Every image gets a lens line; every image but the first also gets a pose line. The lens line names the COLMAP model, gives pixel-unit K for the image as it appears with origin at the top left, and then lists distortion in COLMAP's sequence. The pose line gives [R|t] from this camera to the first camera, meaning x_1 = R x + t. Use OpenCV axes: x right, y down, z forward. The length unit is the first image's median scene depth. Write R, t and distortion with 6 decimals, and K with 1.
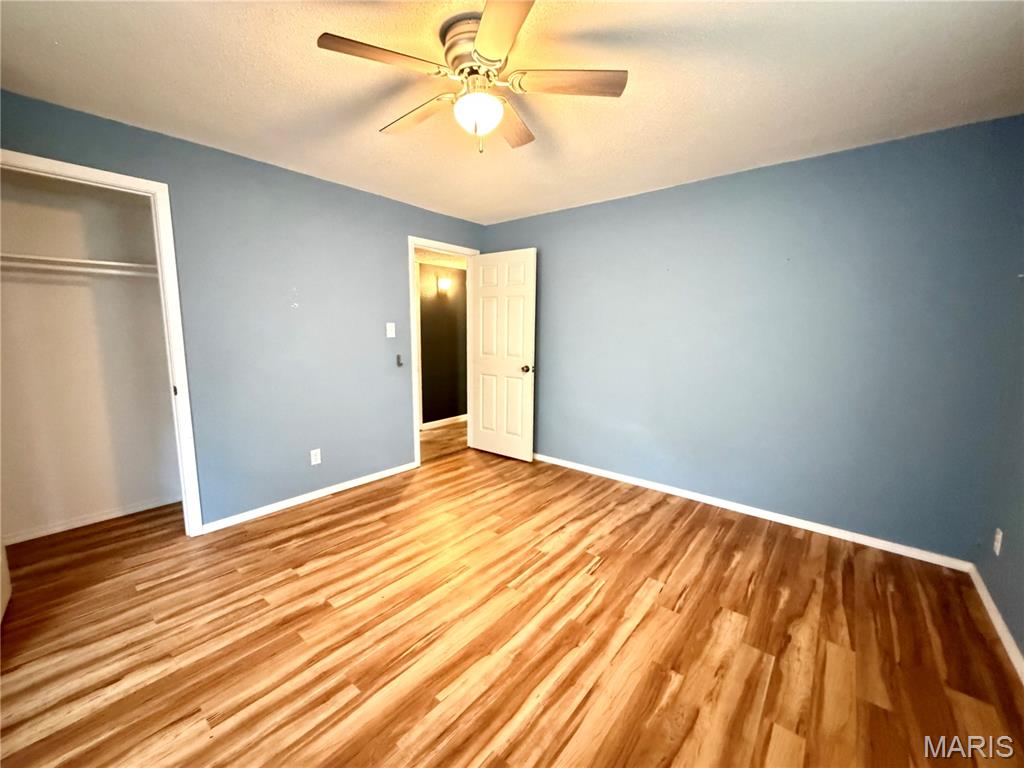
lens RADIAL K [[406.4, 0, 512.8], [0, 406.4, 383.5], [0, 0, 1]] dist [-0.002143, -0.000320]
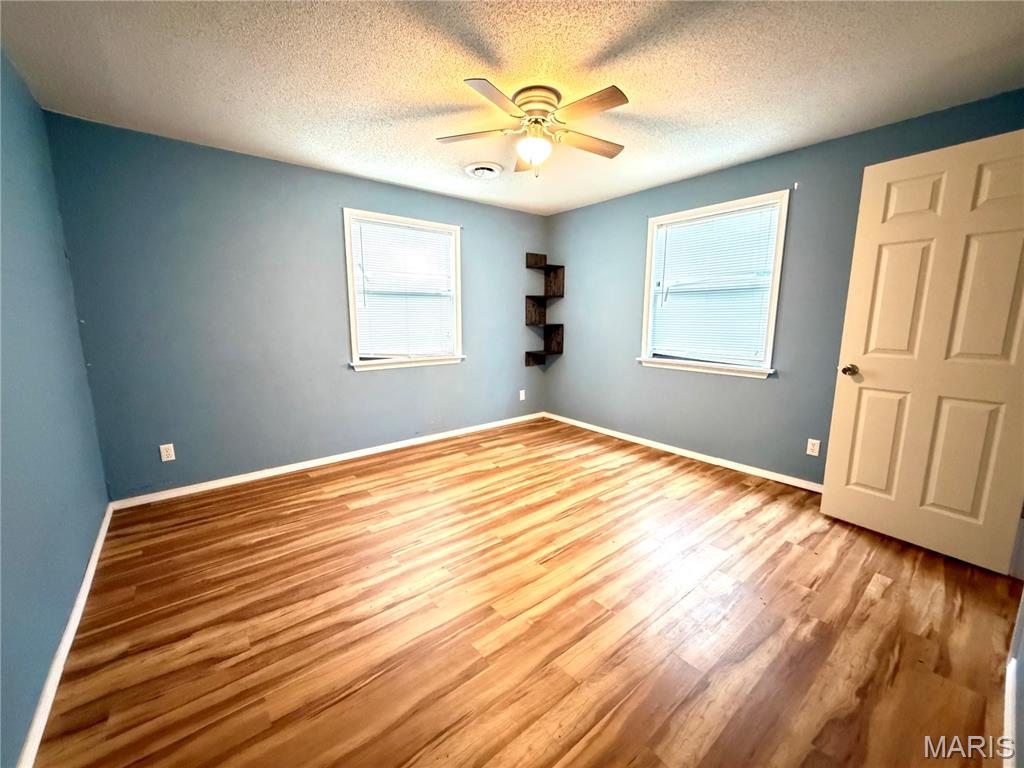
lens RADIAL K [[406.4, 0, 510.4], [0, 406.4, 380.4], [0, 0, 1]] dist [-0.002143, -0.000320]
pose [[-0.980183, -0.038794, 0.194256, -0.231911], [0.019950, 0.956319, 0.291645, -0.228504], [-0.197085, 0.289741, -0.936594, 1.914919]]
